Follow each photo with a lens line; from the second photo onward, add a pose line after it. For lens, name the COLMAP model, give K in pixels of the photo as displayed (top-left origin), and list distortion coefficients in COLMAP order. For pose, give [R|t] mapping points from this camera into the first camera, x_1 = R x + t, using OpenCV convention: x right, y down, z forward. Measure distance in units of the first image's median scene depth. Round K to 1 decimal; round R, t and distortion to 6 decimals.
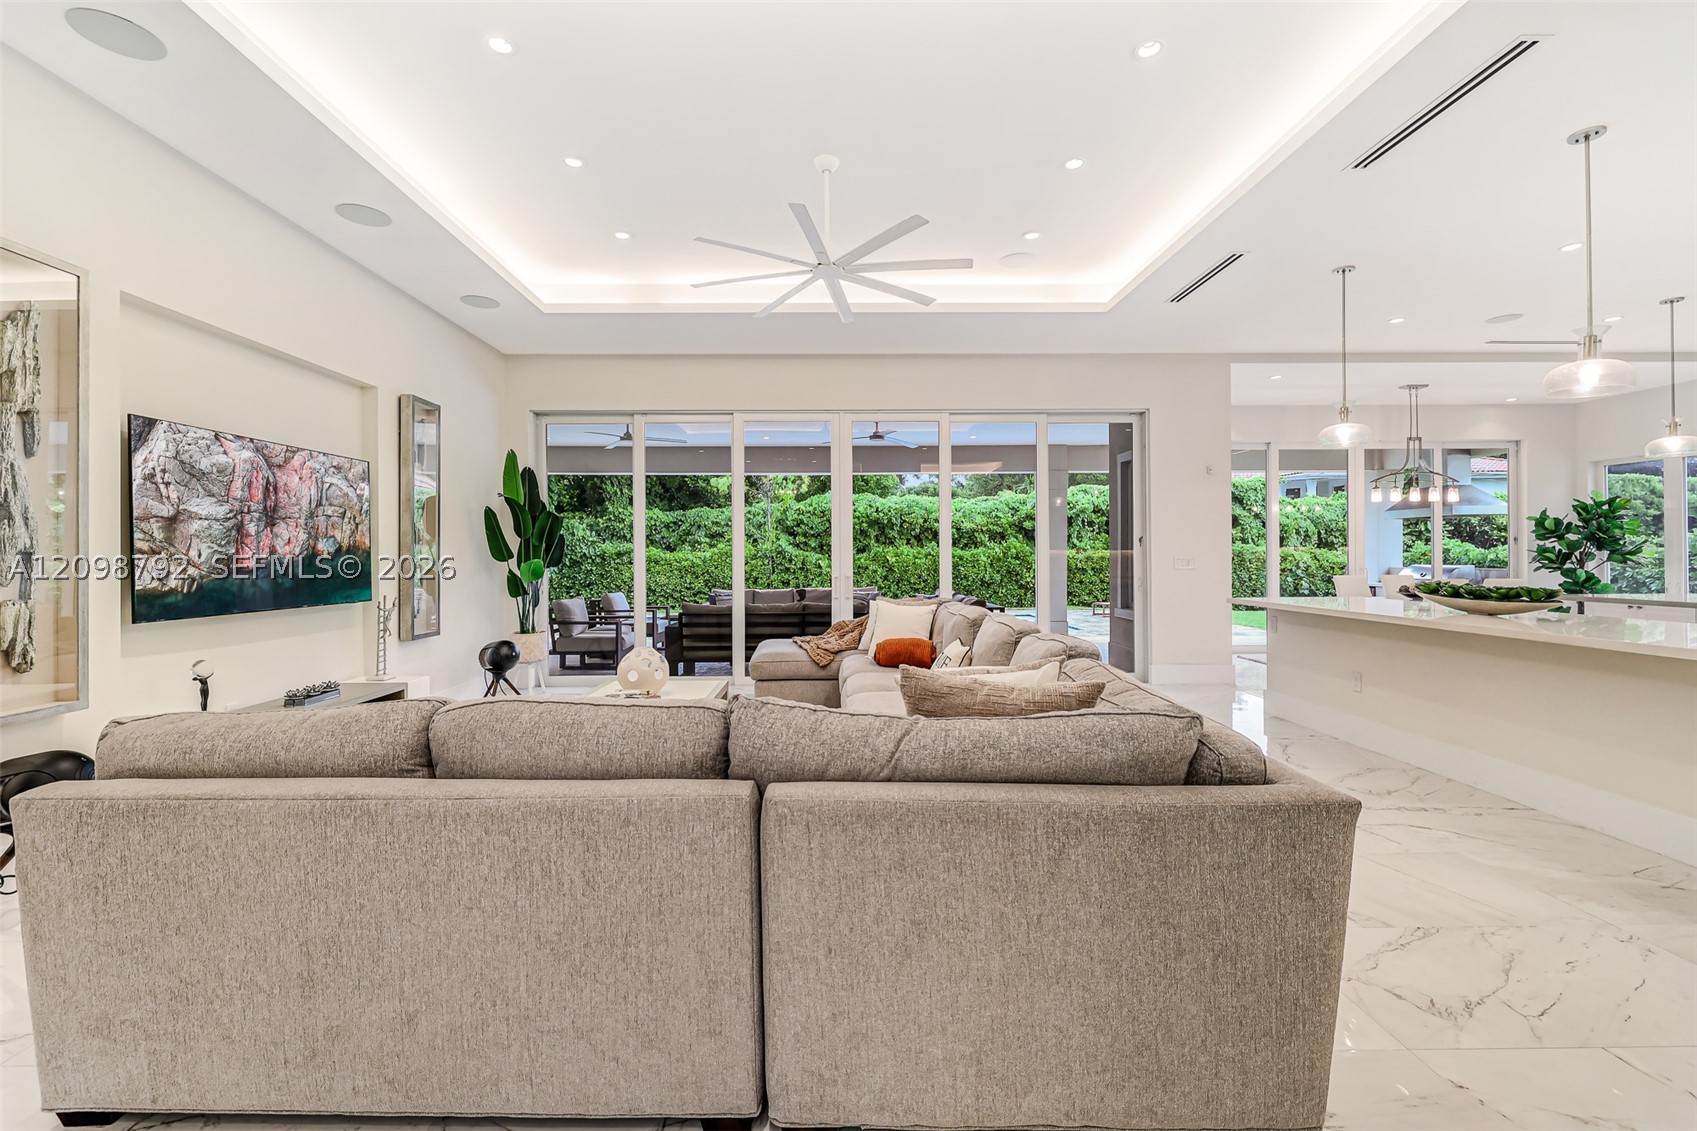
lens RADIAL K [[716.3, 0, 836.0], [0, 716.3, 554.3], [0, 0, 1]] dist [-0.000939, -0.000512]
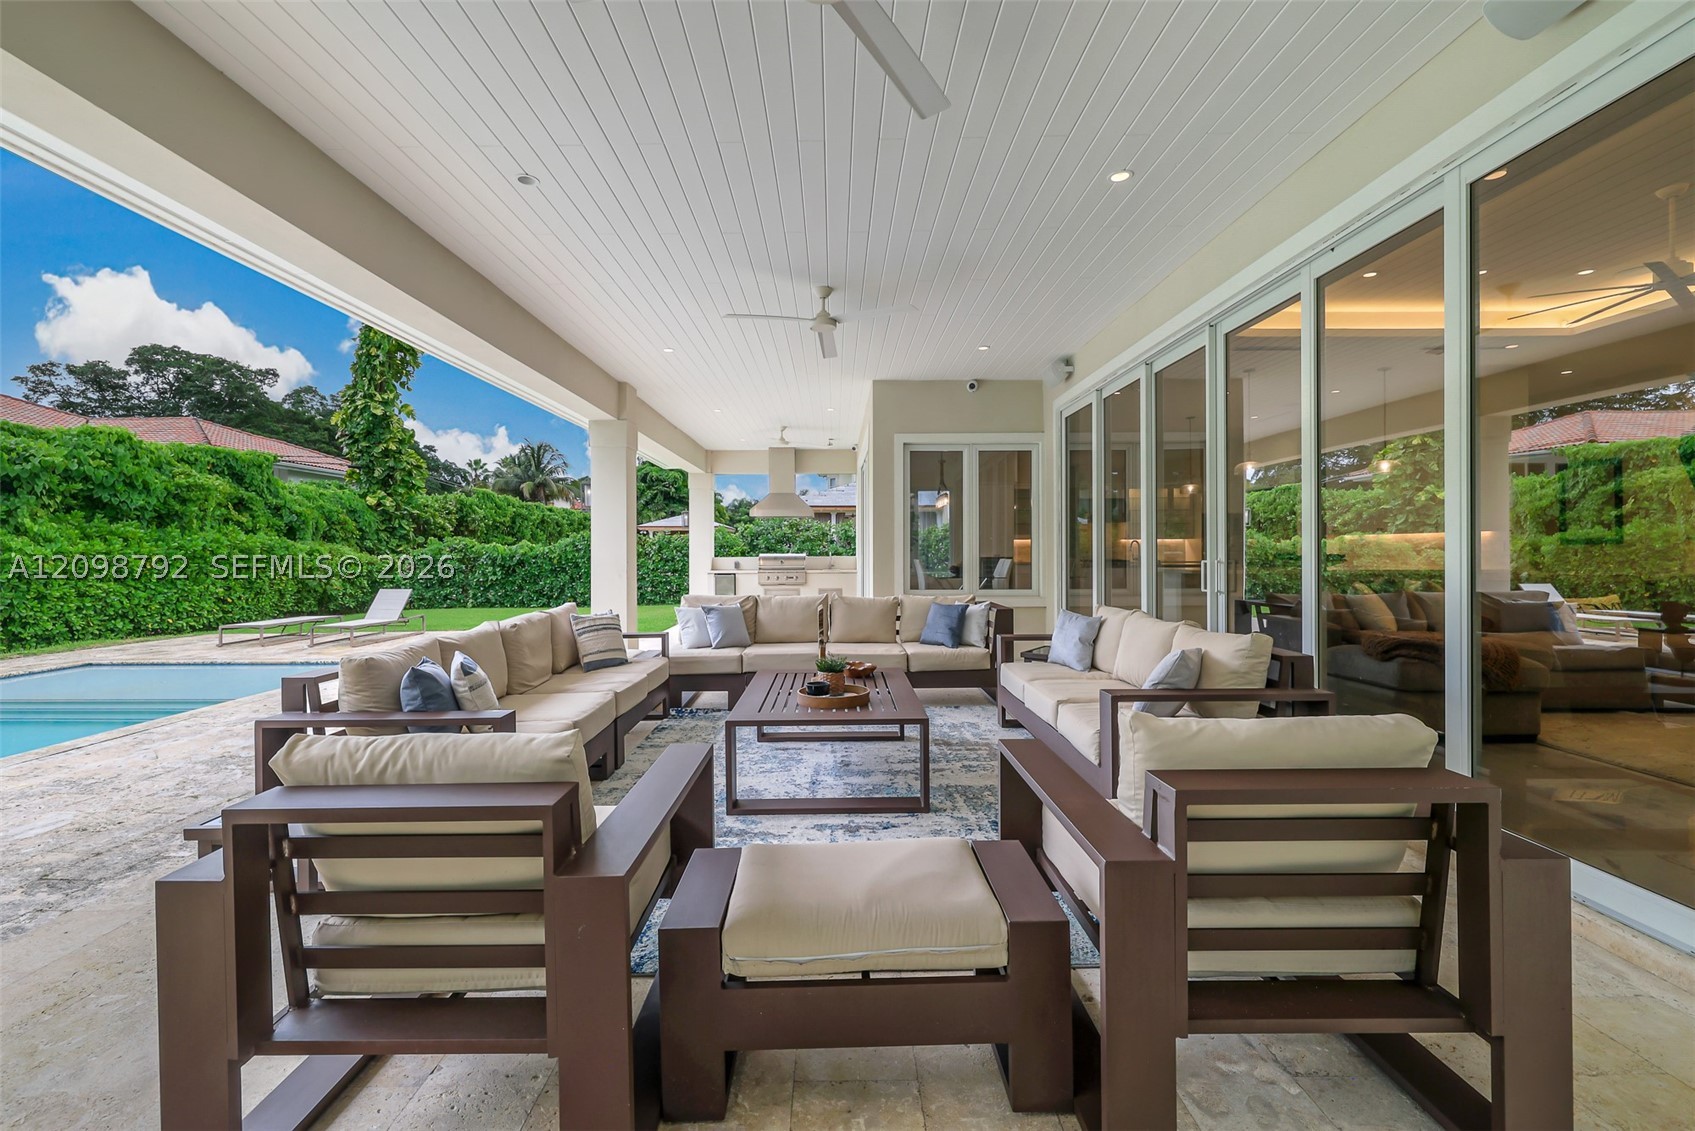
lens RADIAL K [[715.5, 0, 839.6], [0, 715.5, 558.8], [0, 0, 1]] dist [-0.000939, -0.000512]
pose [[0.015391, -0.007742, 0.999852, -0.197558], [0.002021, 0.999968, 0.007711, 0.006092], [-0.999880, 0.001902, 0.015406, 0.380723]]
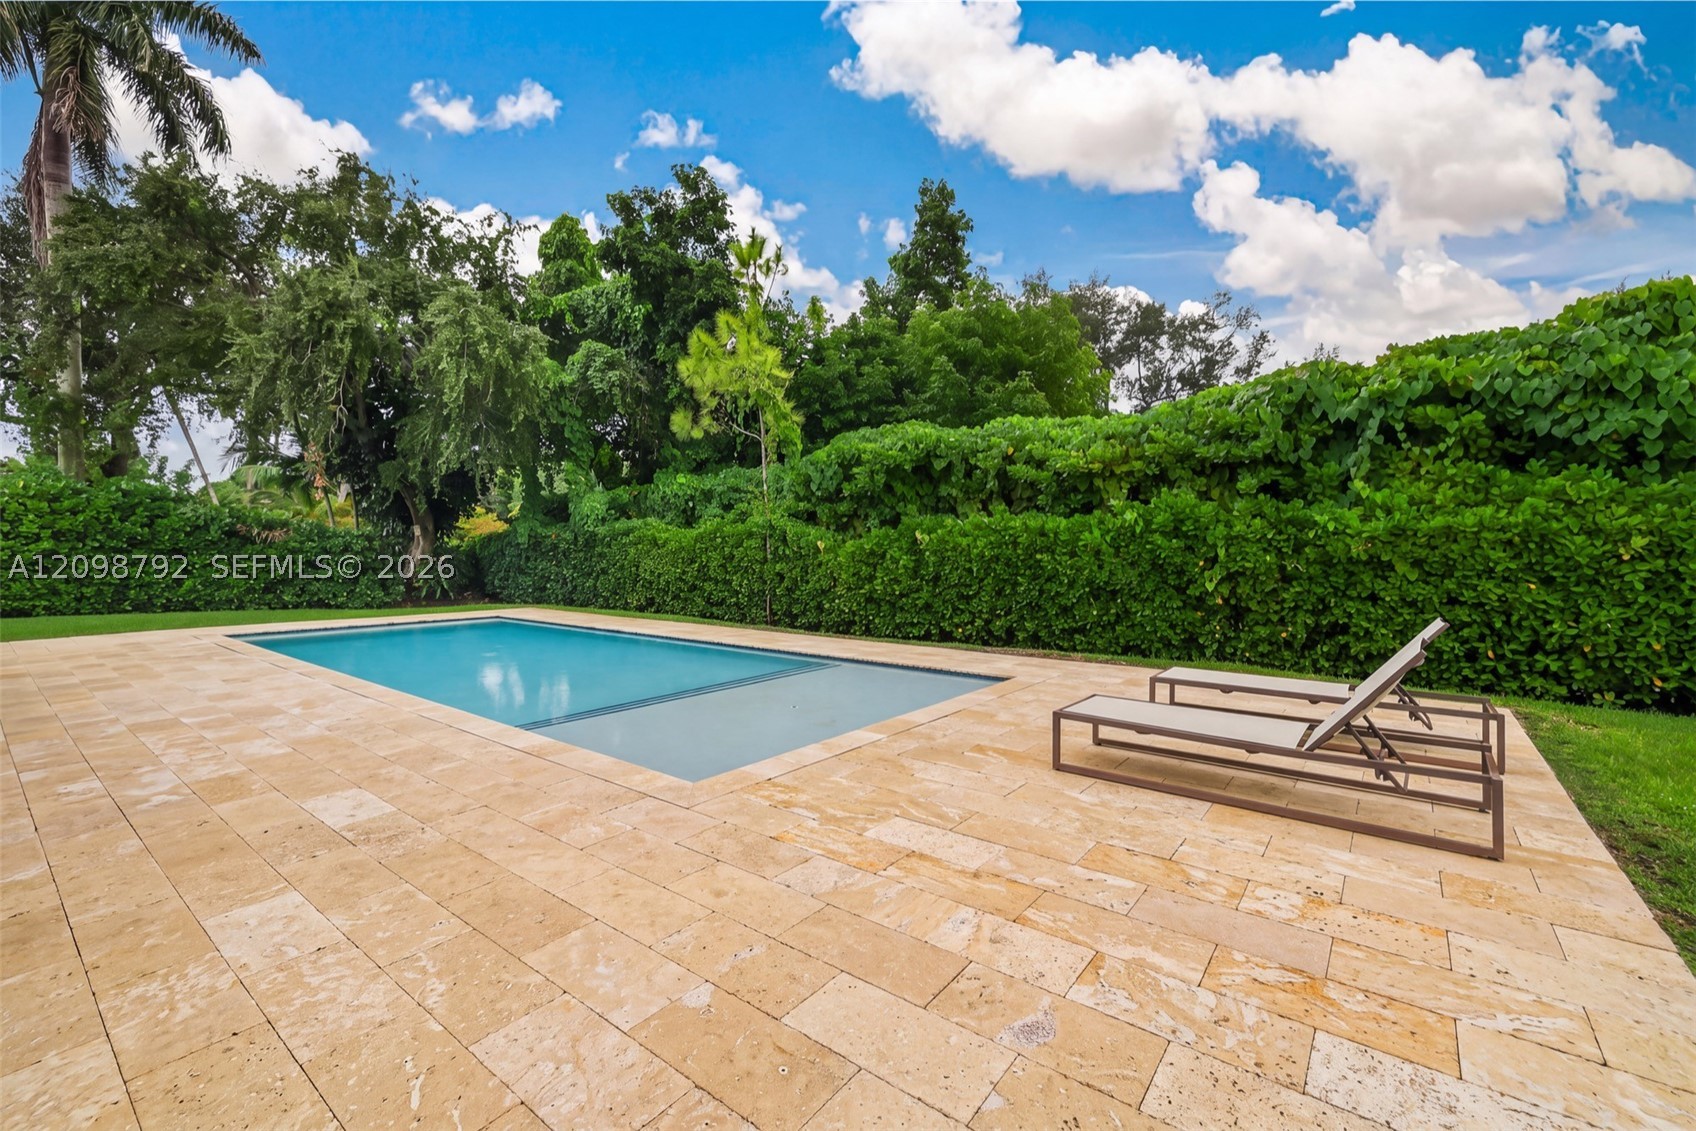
lens RADIAL K [[715.9, 0, 833.9], [0, 715.9, 557.6], [0, 0, 1]] dist [-0.000939, -0.000512]
pose [[0.765269, 0.012638, -0.643586, 0.367160], [-0.004066, 0.999882, 0.014799, 0.013643], [0.643698, -0.008709, 0.765230, 0.553679]]
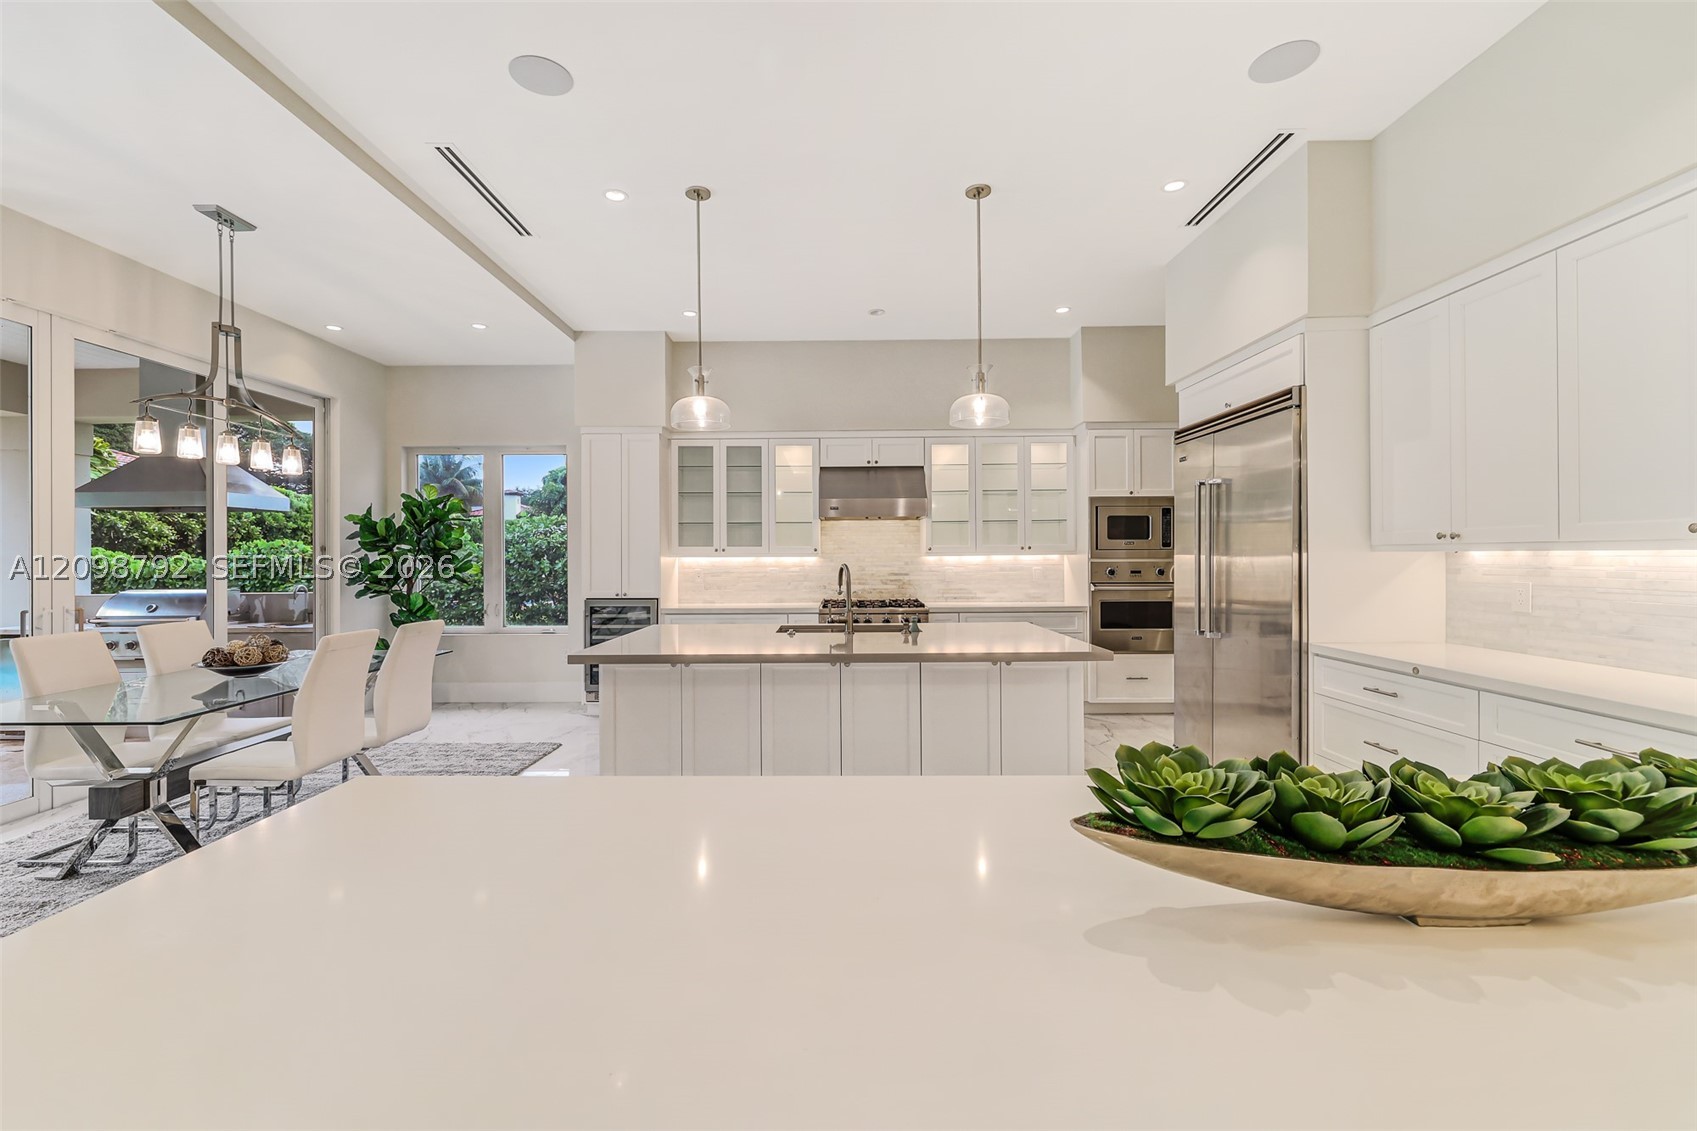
lens RADIAL K [[716.3, 0, 834.5], [0, 716.3, 556.4], [0, 0, 1]] dist [-0.000939, -0.000512]
pose [[0.023773, 0.004658, 0.999707, 0.114380], [0.005923, 0.999971, -0.004800, -0.003127], [-0.999700, 0.006036, 0.023744, 0.191948]]
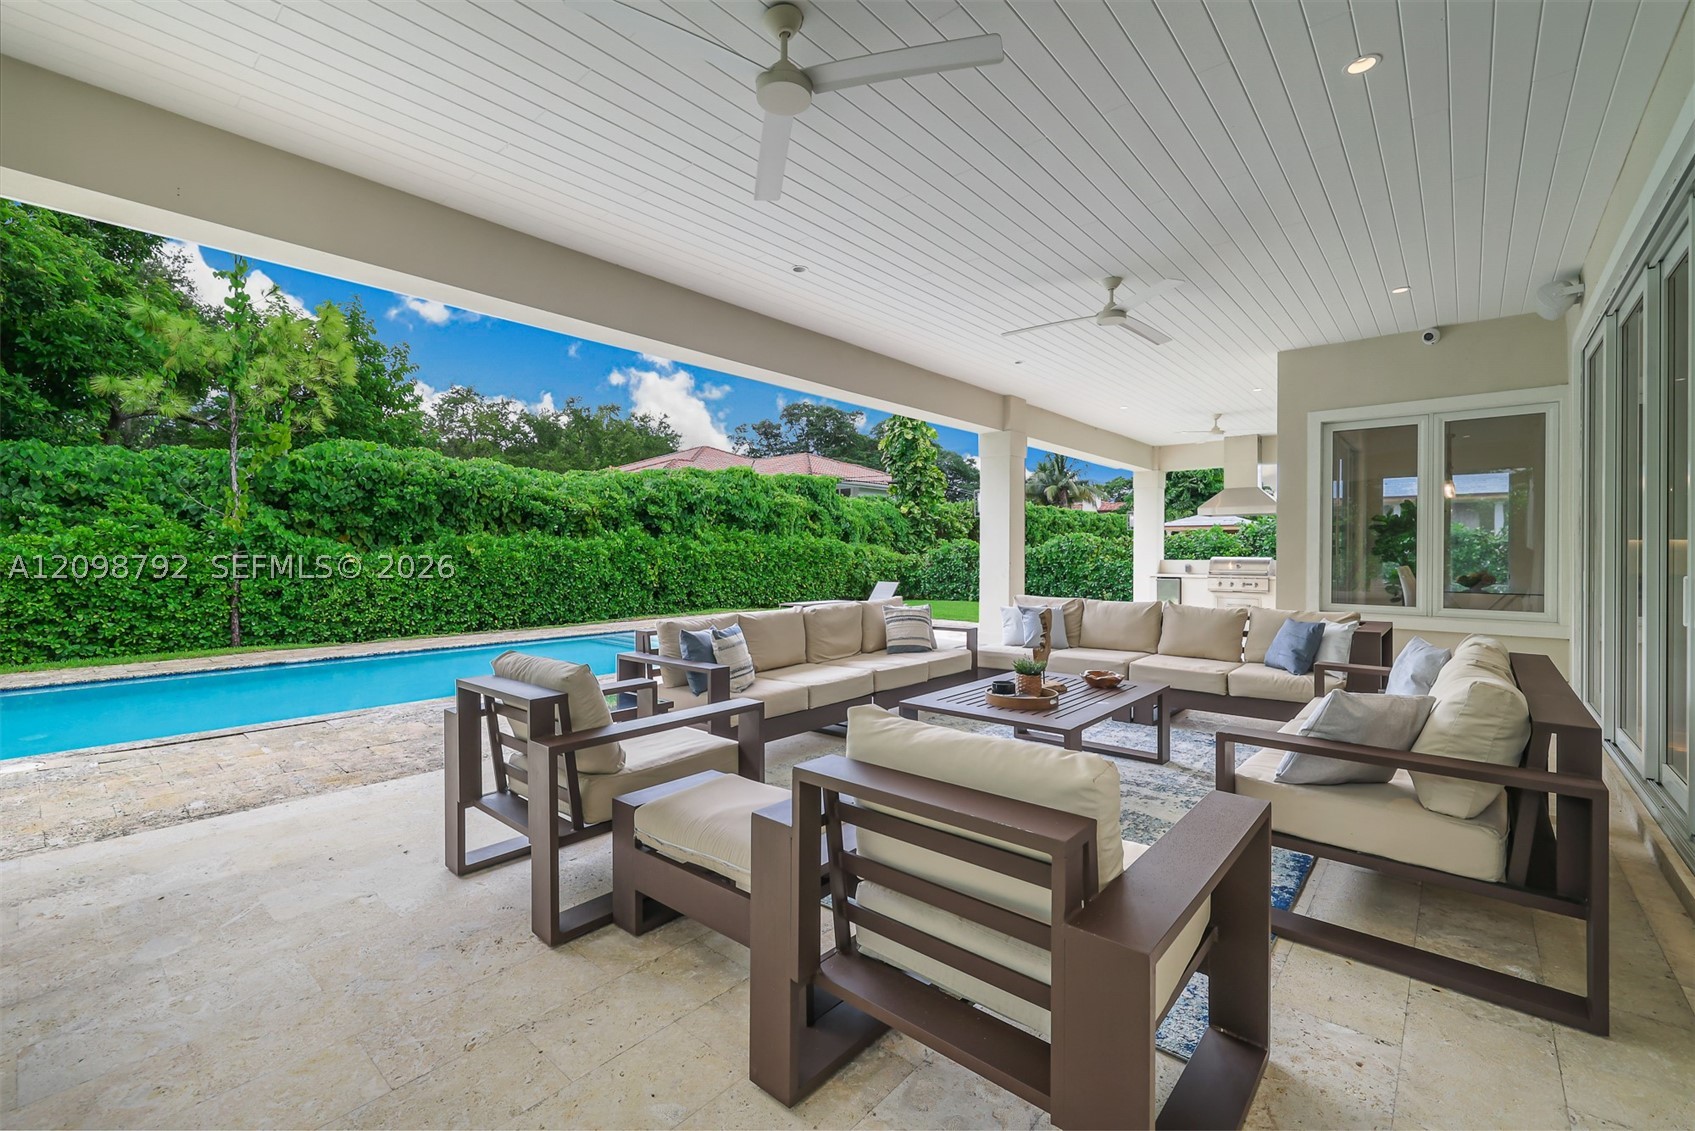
lens RADIAL K [[715.5, 0, 838.8], [0, 715.5, 559.3], [0, 0, 1]] dist [-0.000939, -0.000512]
pose [[0.669755, -0.002206, 0.742579, -0.187120], [-0.006886, 0.999934, 0.009181, 0.005375], [-0.742551, -0.011263, 0.669695, 0.310190]]
